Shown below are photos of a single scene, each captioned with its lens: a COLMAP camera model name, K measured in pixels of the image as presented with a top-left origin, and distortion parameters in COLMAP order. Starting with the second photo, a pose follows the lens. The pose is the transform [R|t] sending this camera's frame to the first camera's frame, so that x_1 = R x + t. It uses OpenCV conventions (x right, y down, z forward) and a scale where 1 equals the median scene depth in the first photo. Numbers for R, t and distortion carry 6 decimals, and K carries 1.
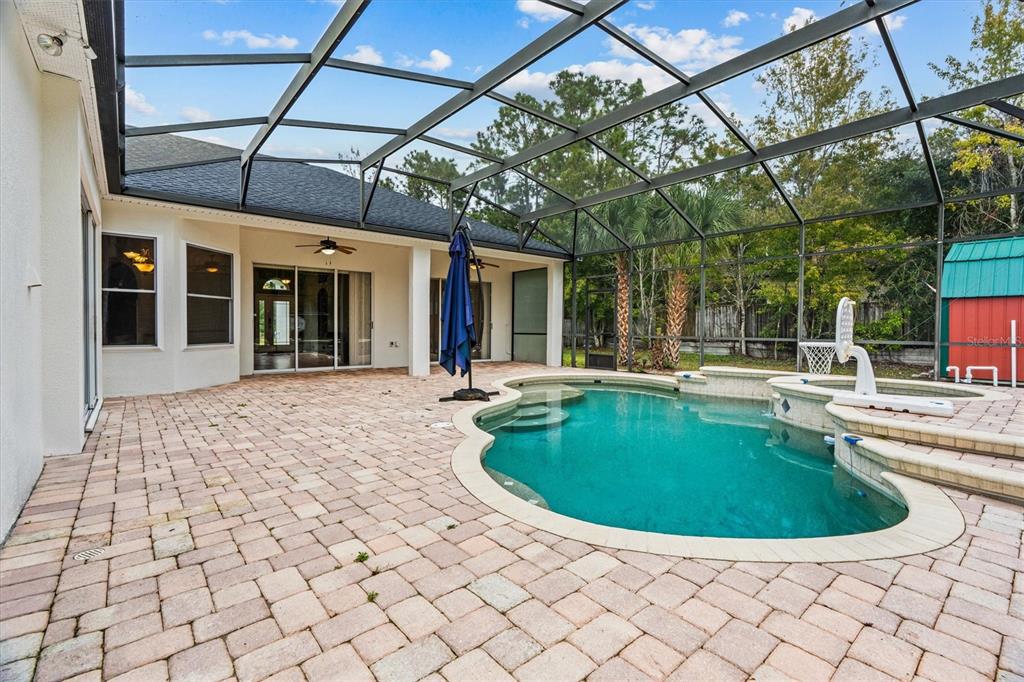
lens RADIAL K [[469.6, 0, 522.5], [0, 469.6, 336.8], [0, 0, 1]] dist [-0.004597, 0.001079]
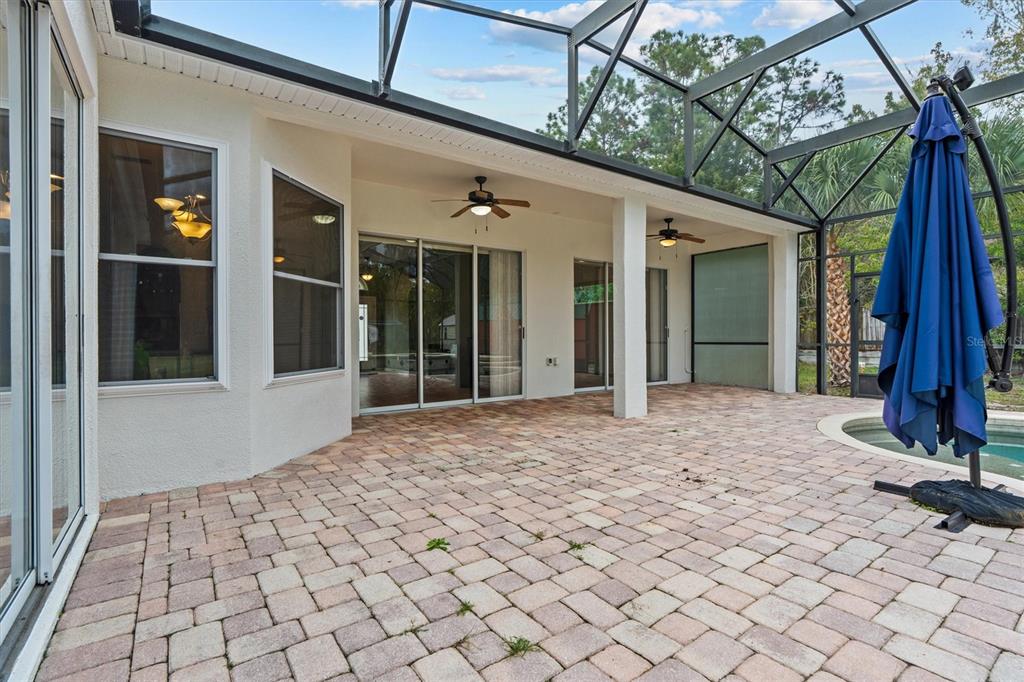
lens RADIAL K [[469.6, 0, 510.1], [0, 469.6, 335.9], [0, 0, 1]] dist [-0.004597, 0.001079]
pose [[0.997032, -0.012935, -0.075900, -0.298335], [0.011282, 0.999691, -0.022168, -0.006901], [0.076164, 0.021246, 0.996869, 0.365548]]
